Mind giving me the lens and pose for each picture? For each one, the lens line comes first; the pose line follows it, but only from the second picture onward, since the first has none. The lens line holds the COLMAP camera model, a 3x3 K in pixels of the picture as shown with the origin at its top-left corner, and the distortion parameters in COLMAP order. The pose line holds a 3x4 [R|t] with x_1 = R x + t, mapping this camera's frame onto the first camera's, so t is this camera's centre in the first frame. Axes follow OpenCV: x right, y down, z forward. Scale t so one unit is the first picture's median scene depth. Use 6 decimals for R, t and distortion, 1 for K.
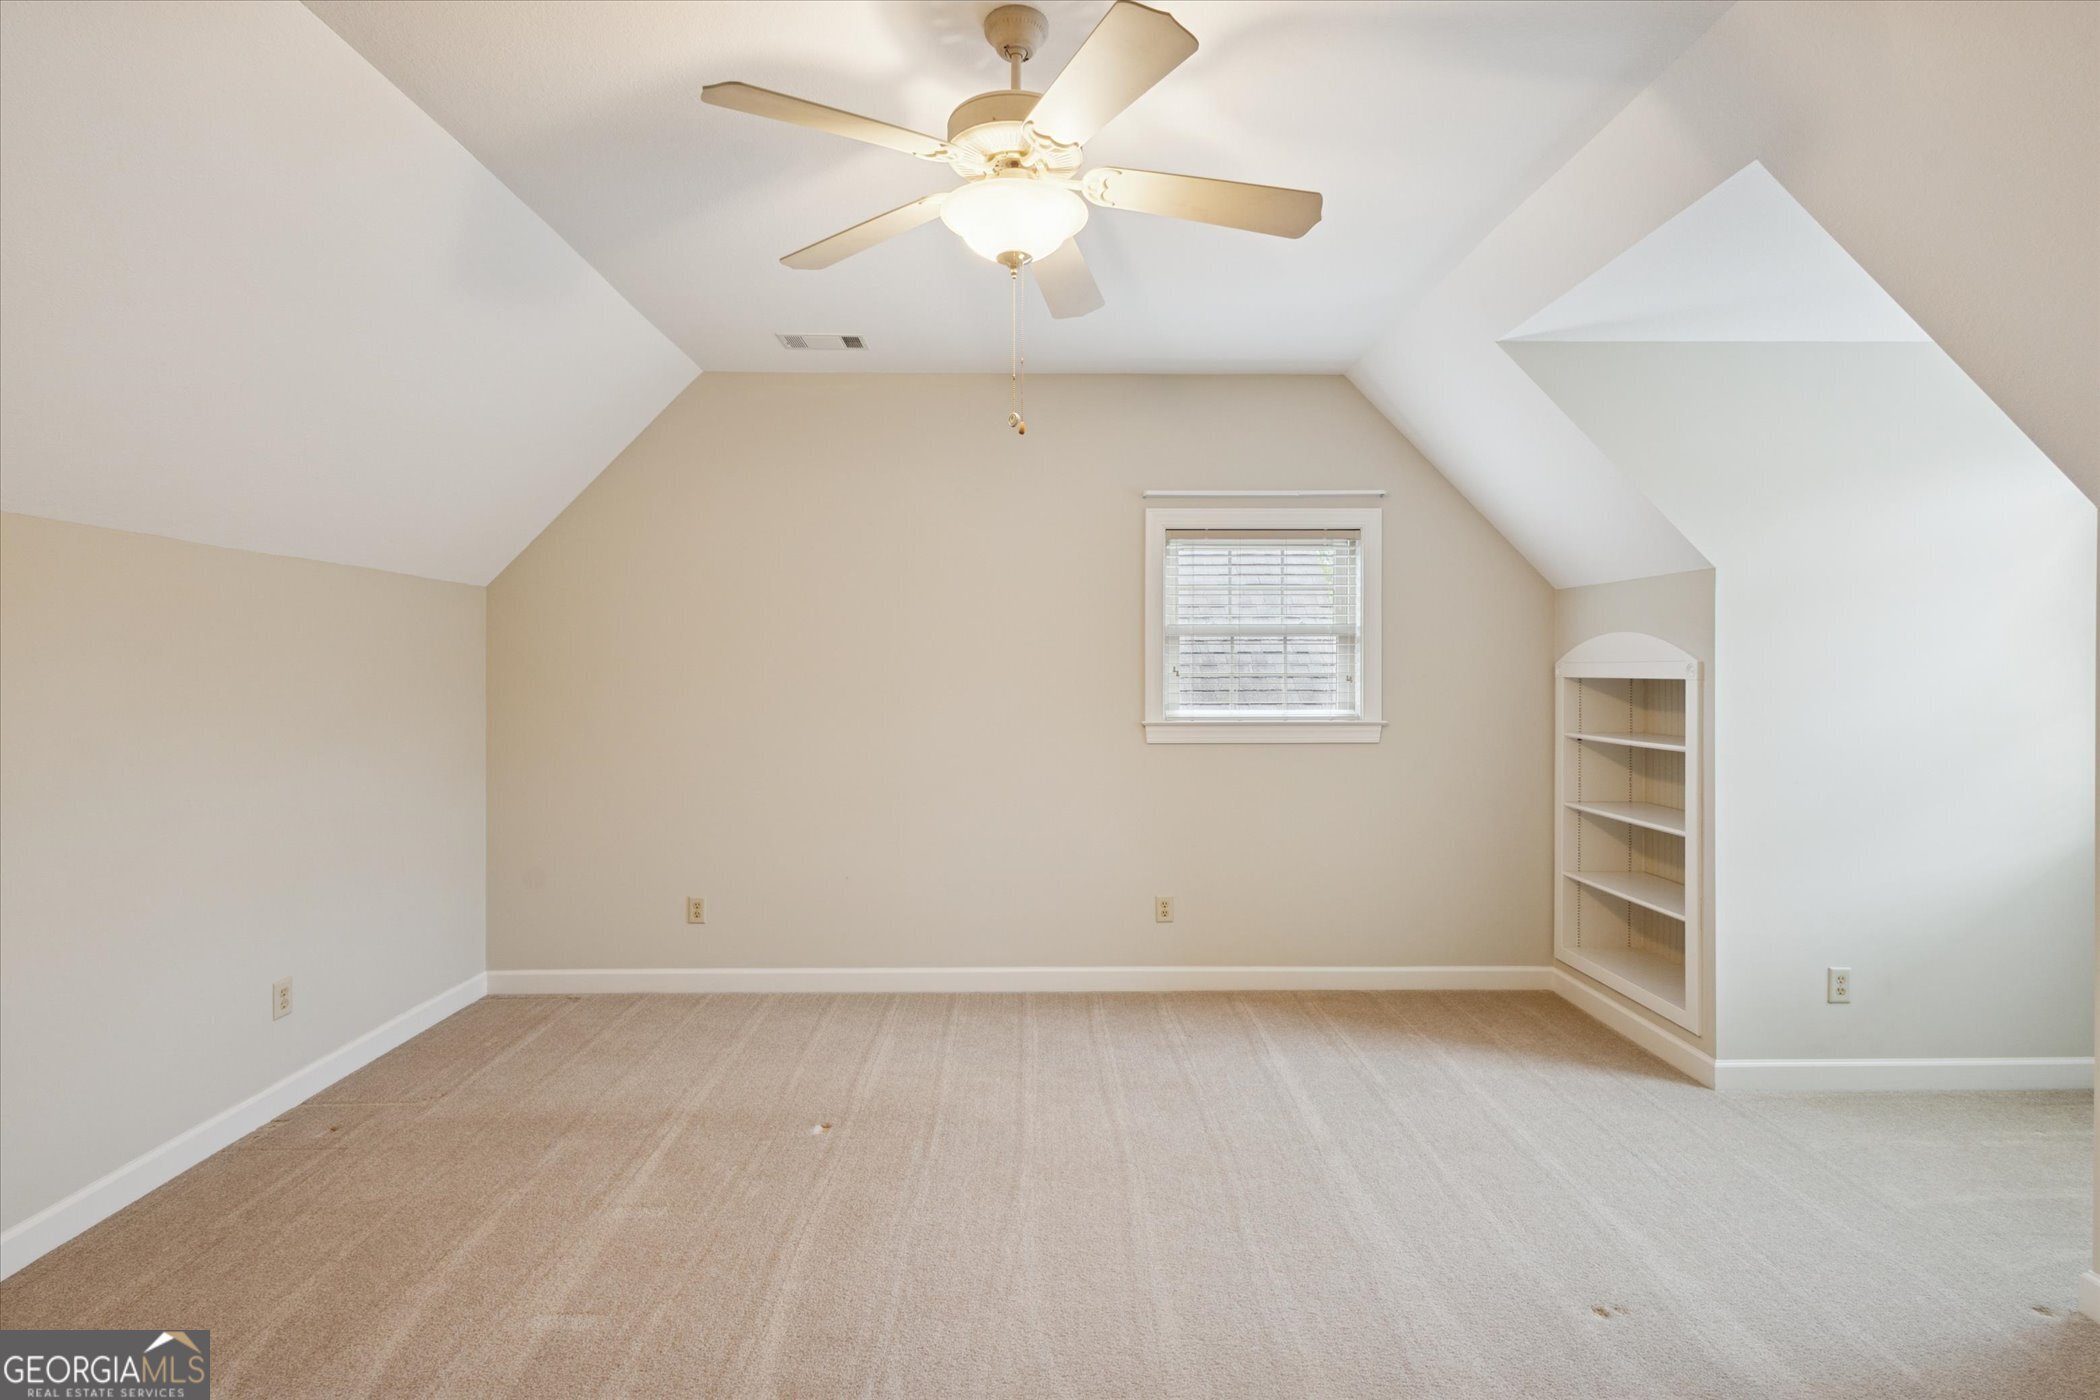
lens RADIAL K [[987.5, 0, 1042.6], [0, 987.5, 678.3], [0, 0, 1]] dist [0.011017, -0.001512]
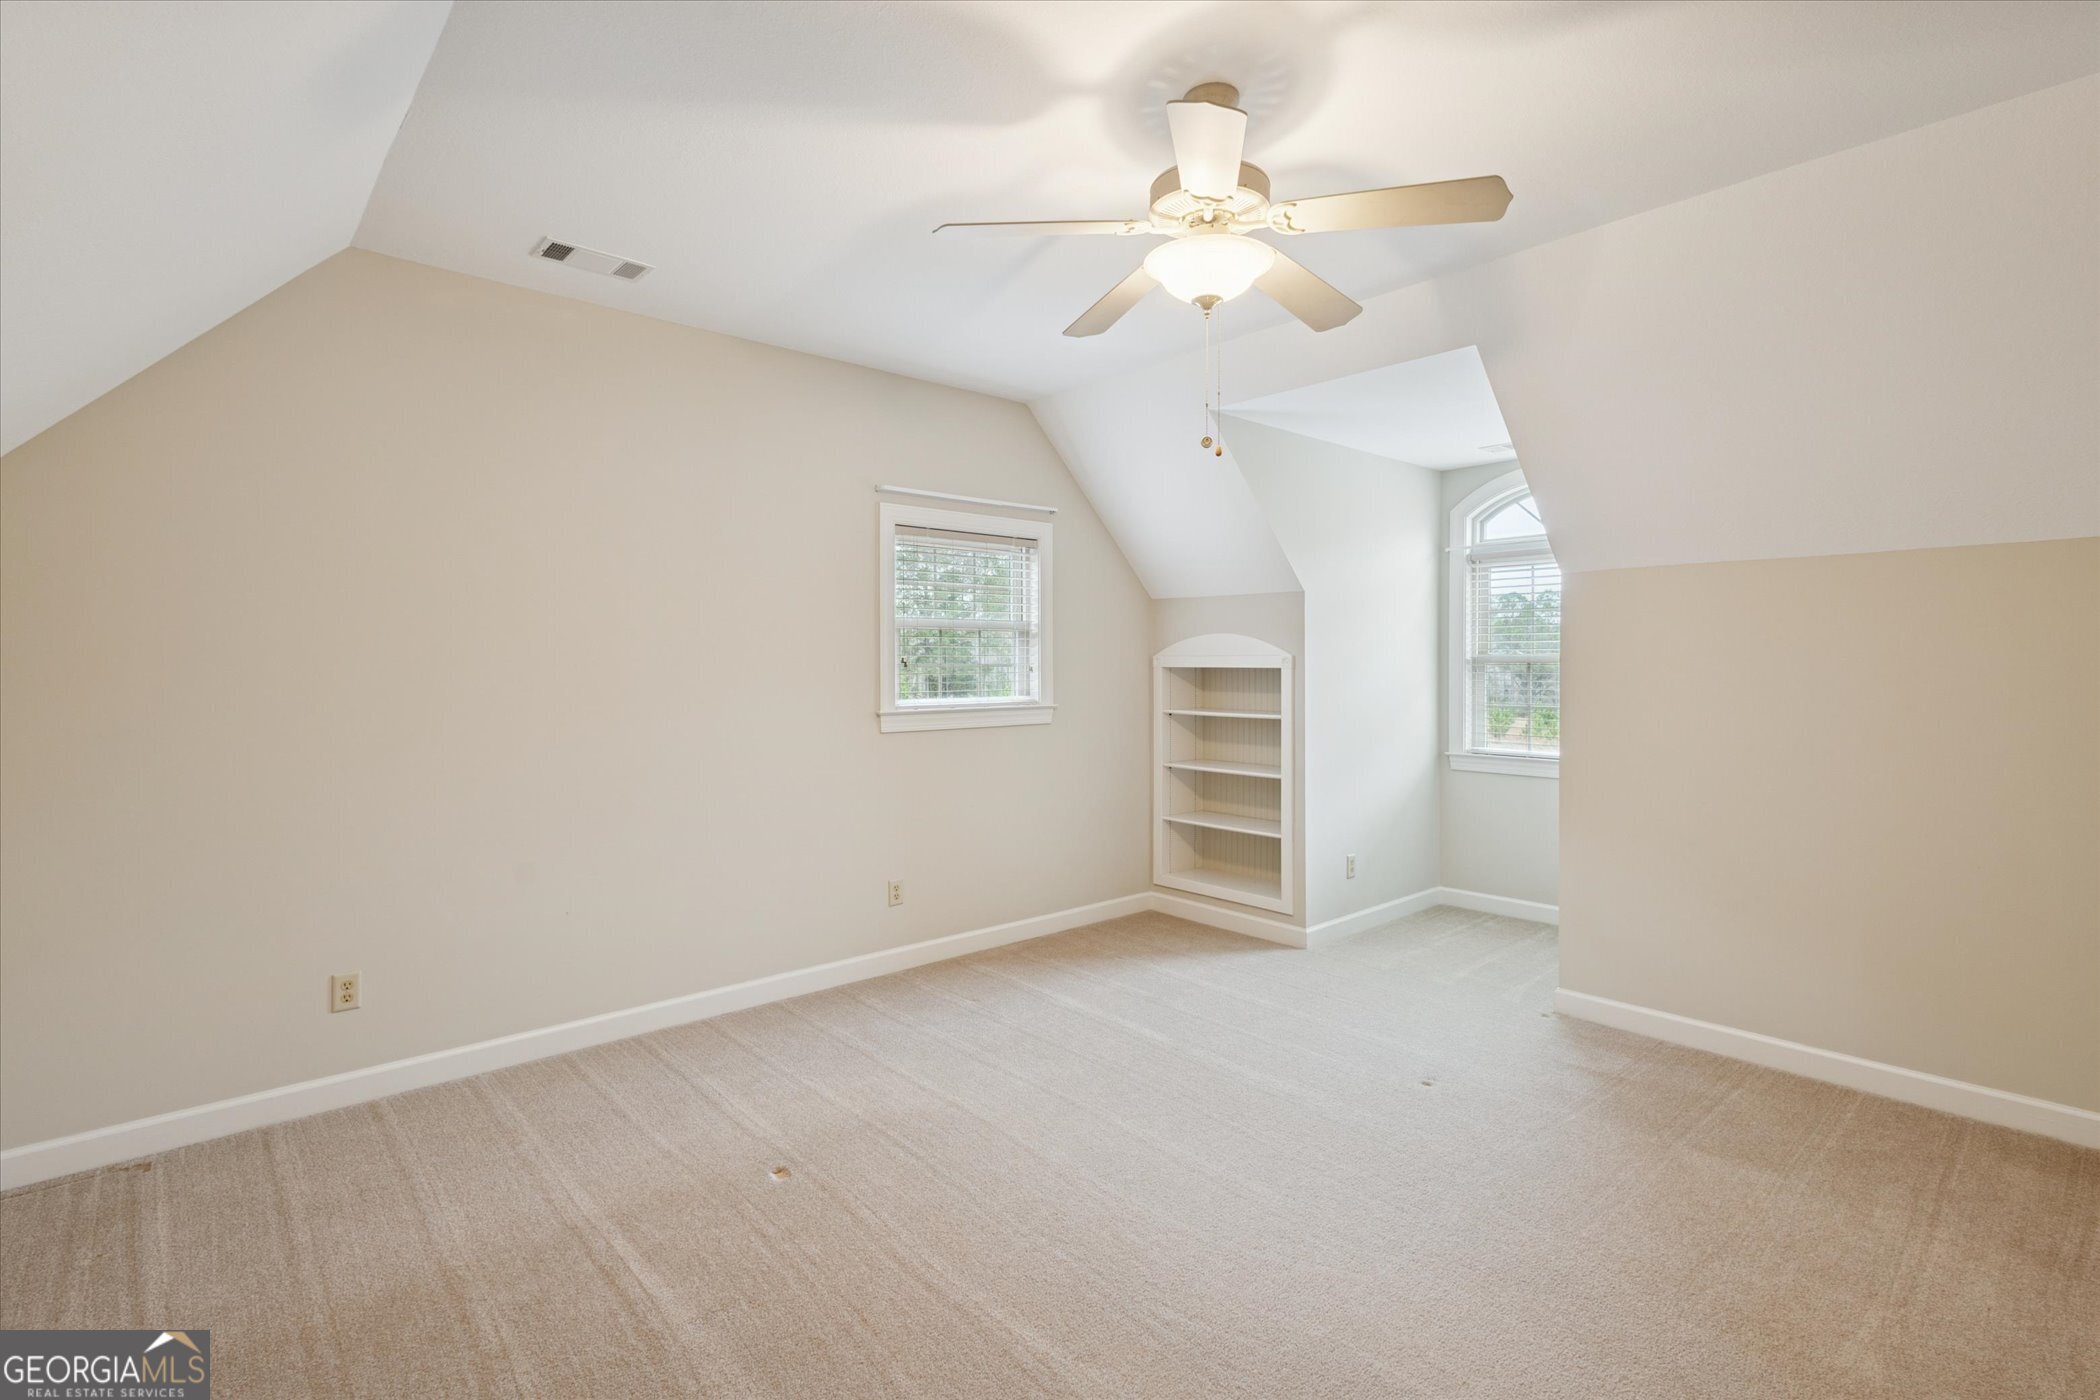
lens RADIAL K [[987.5, 0, 1042.6], [0, 987.5, 678.3], [0, 0, 1]] dist [0.011017, -0.001512]
pose [[0.758427, -0.010239, 0.651678, -0.454883], [0.003931, 0.999930, 0.011135, -0.001090], [-0.651747, -0.005883, 0.758414, 0.124719]]
